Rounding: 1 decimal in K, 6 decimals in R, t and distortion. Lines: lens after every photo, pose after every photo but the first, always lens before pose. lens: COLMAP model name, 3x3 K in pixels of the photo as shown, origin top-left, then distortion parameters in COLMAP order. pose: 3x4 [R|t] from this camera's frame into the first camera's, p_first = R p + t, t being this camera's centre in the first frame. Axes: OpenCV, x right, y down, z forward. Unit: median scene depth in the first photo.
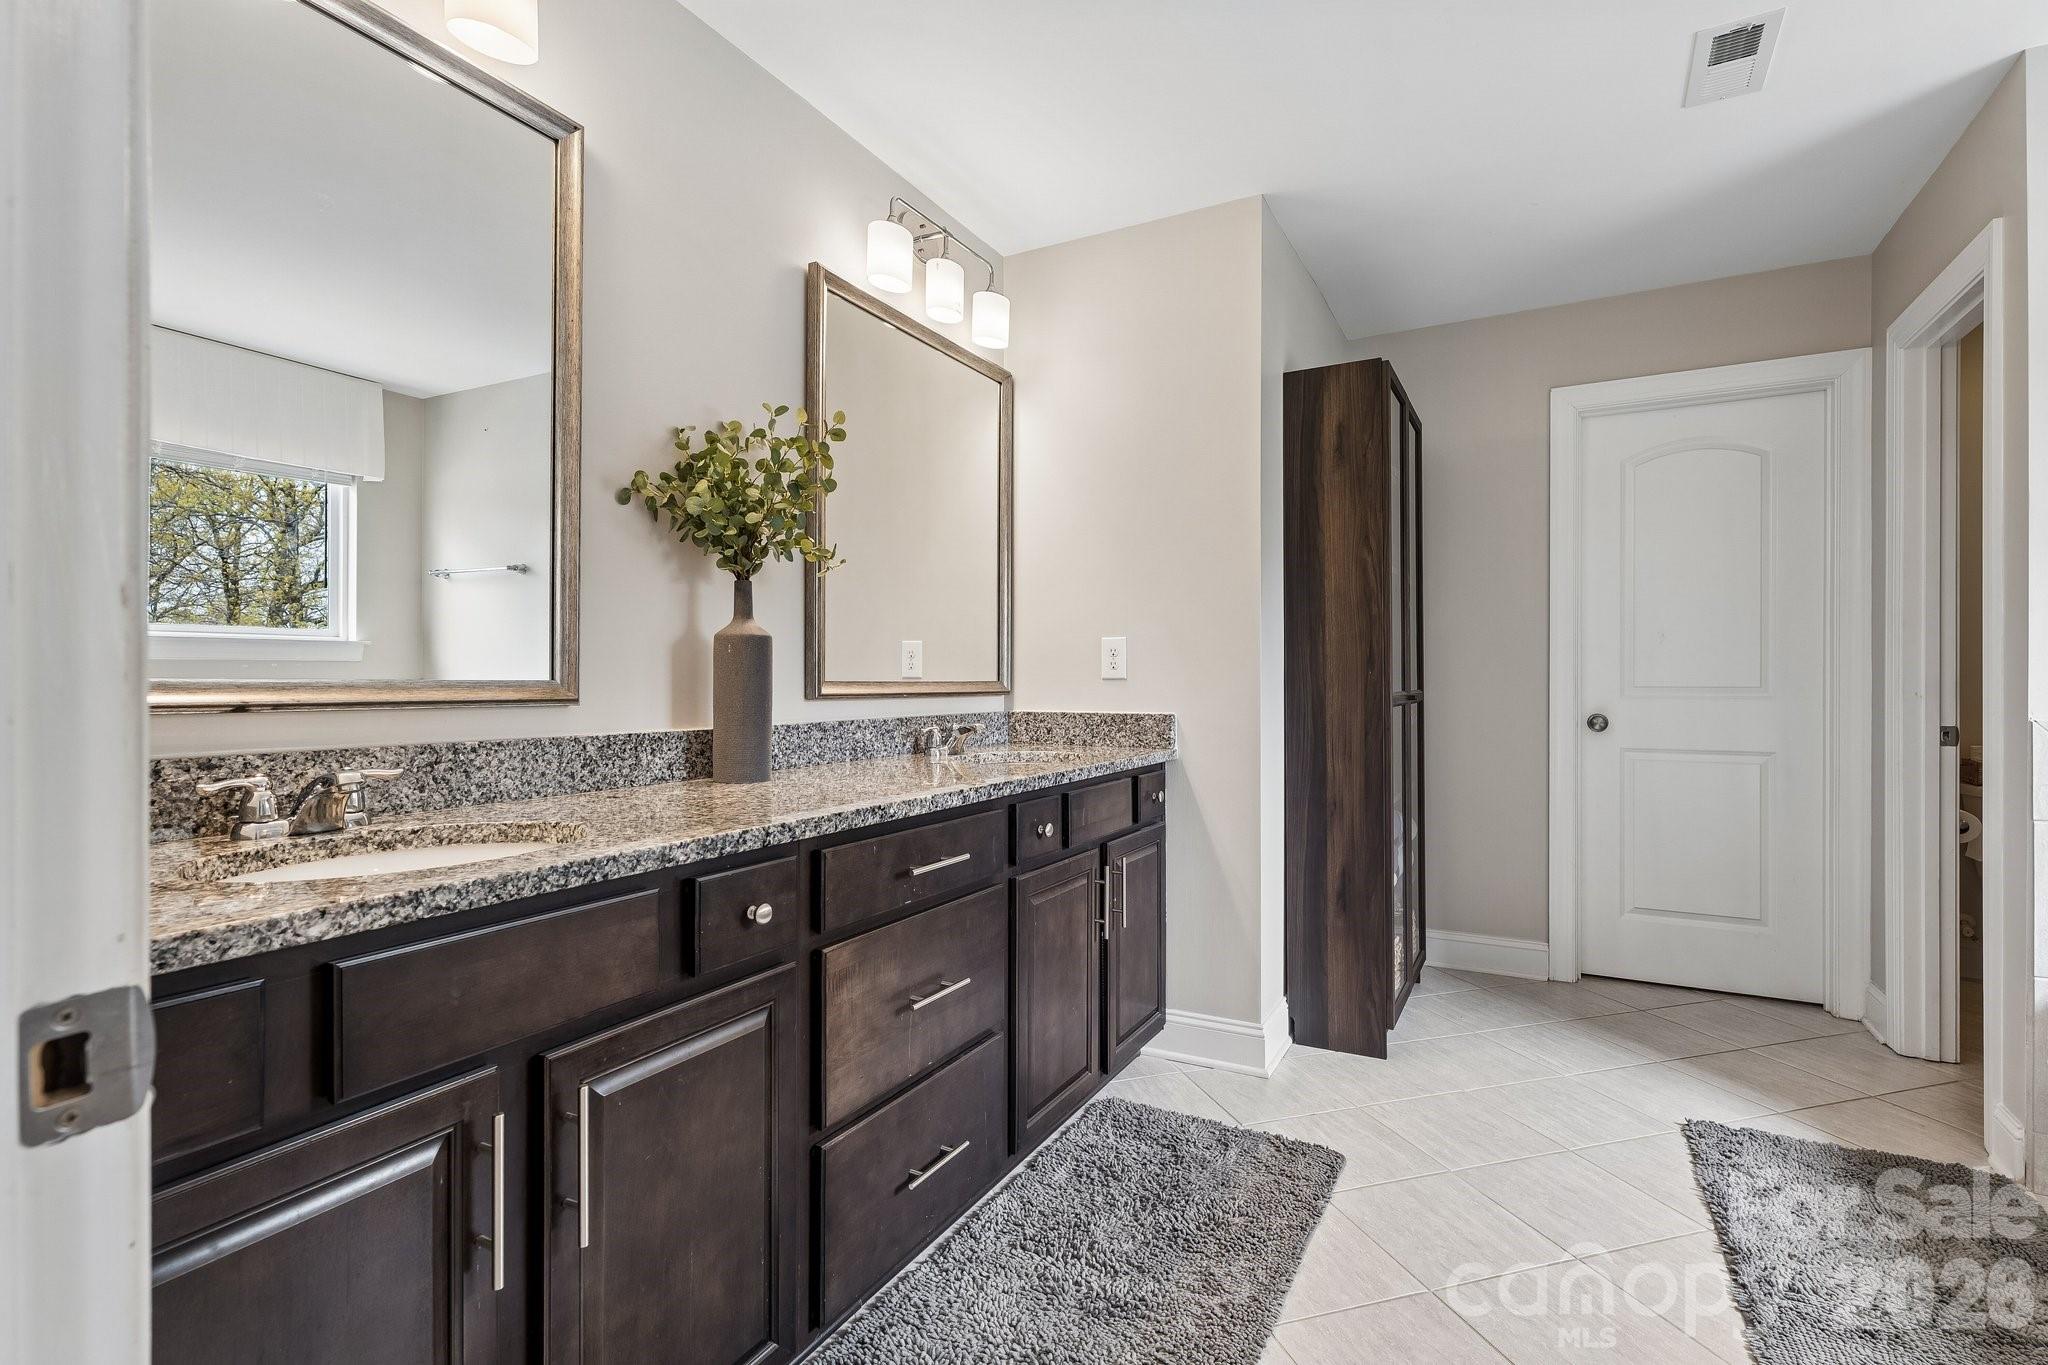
lens RADIAL K [[961.7, 0, 1024.0], [0, 961.7, 682.5], [0, 0, 1]] dist [0.003790, 0.000700]
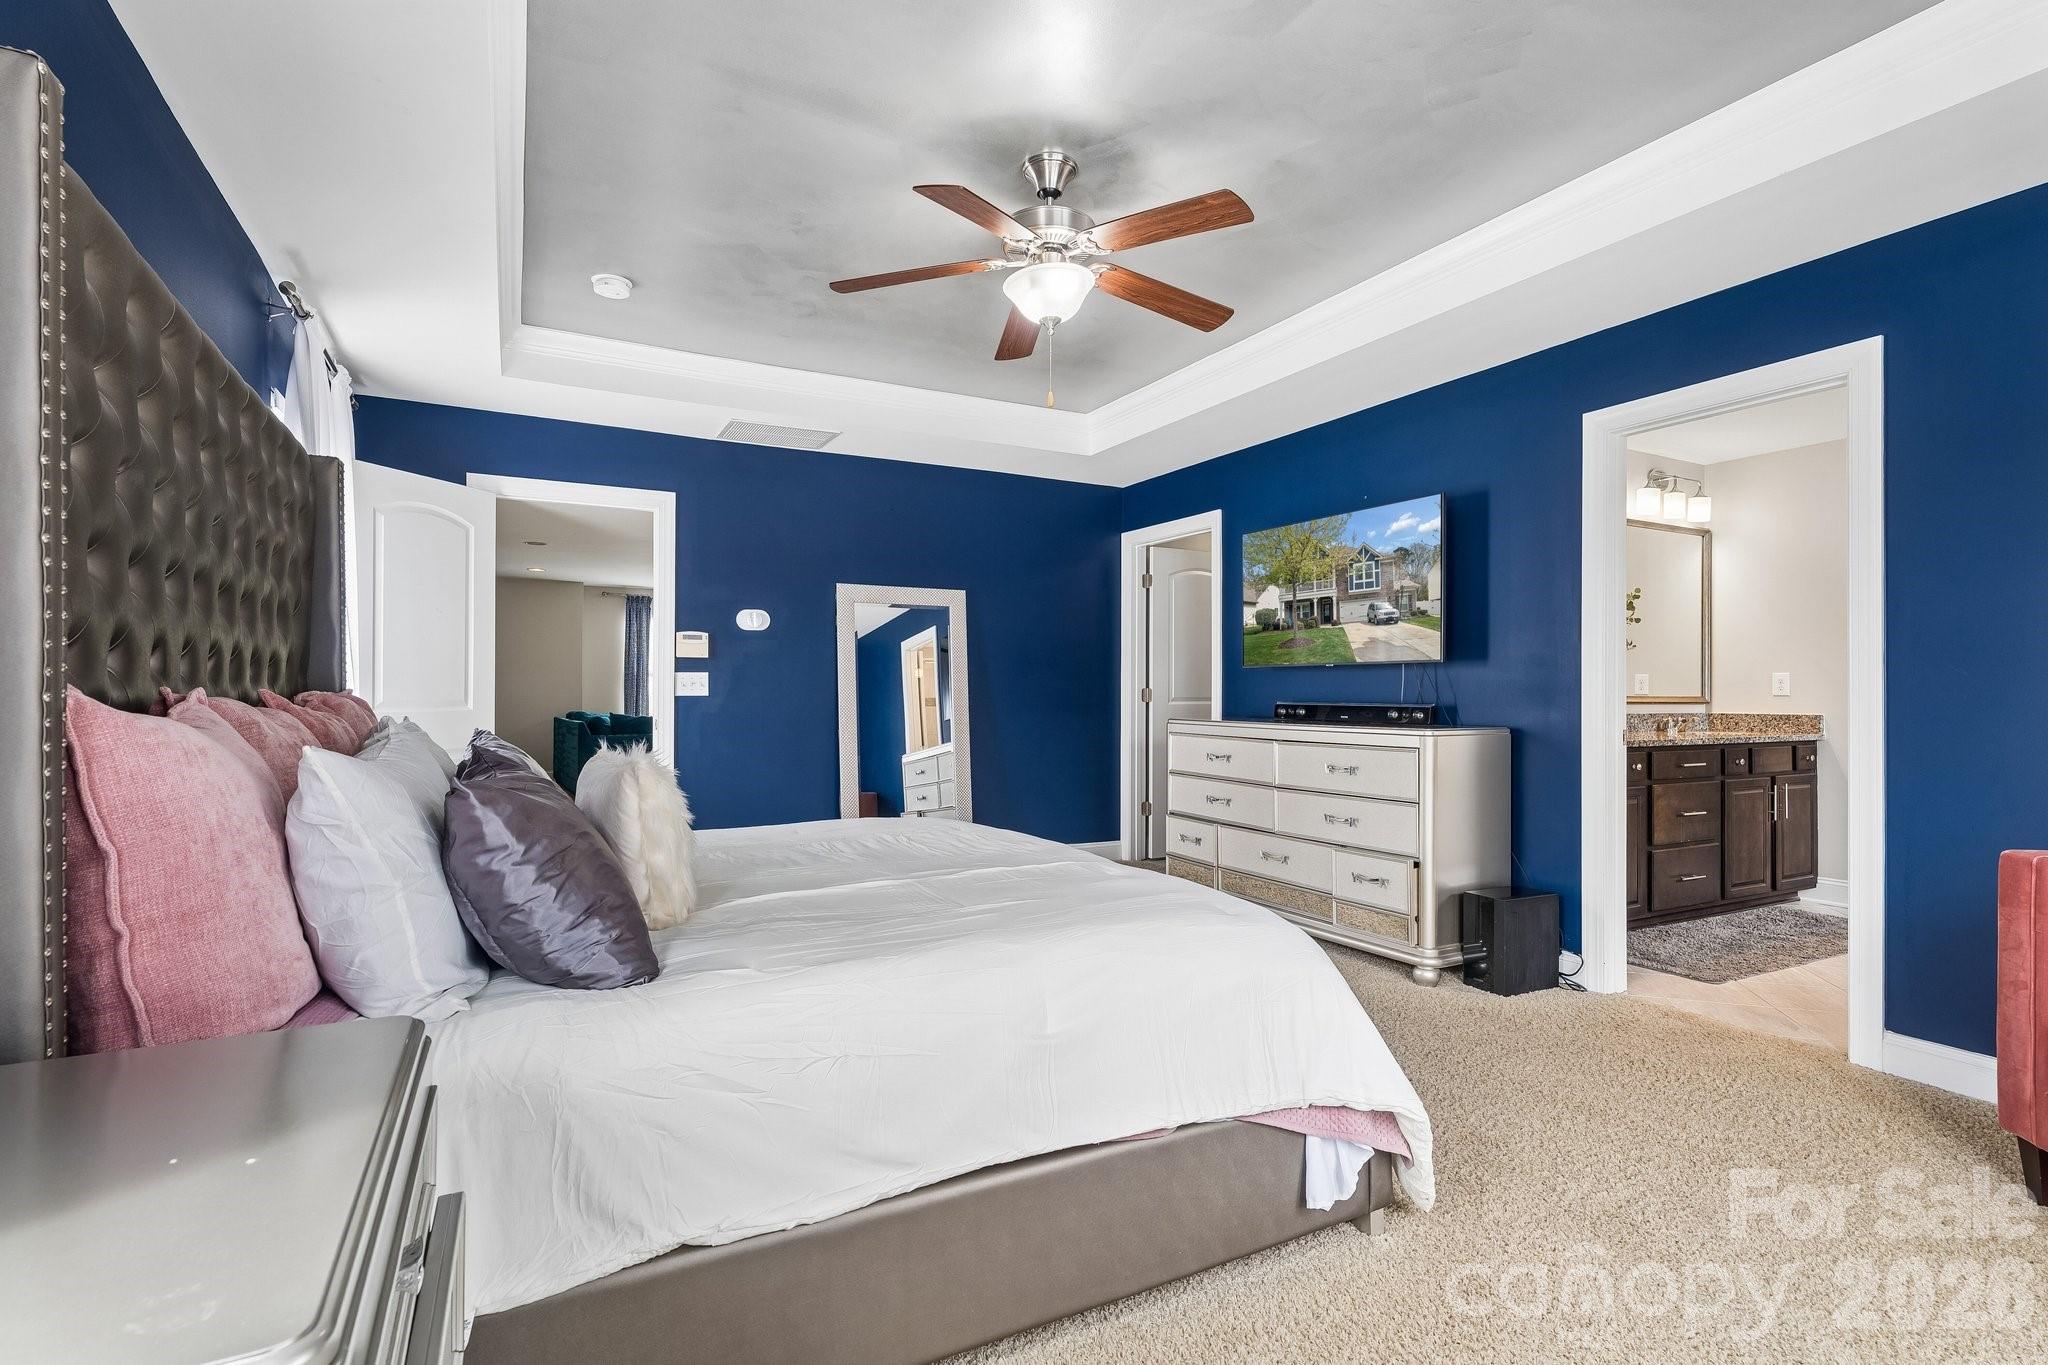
lens RADIAL K [[961.7, 0, 1024.0], [0, 961.7, 682.5], [0, 0, 1]] dist [0.003790, 0.000700]
pose [[0.832536, -0.002126, -0.553967, -0.101308], [-0.006367, 0.999890, -0.013405, 0.005769], [0.553935, 0.014687, 0.832430, -1.494656]]
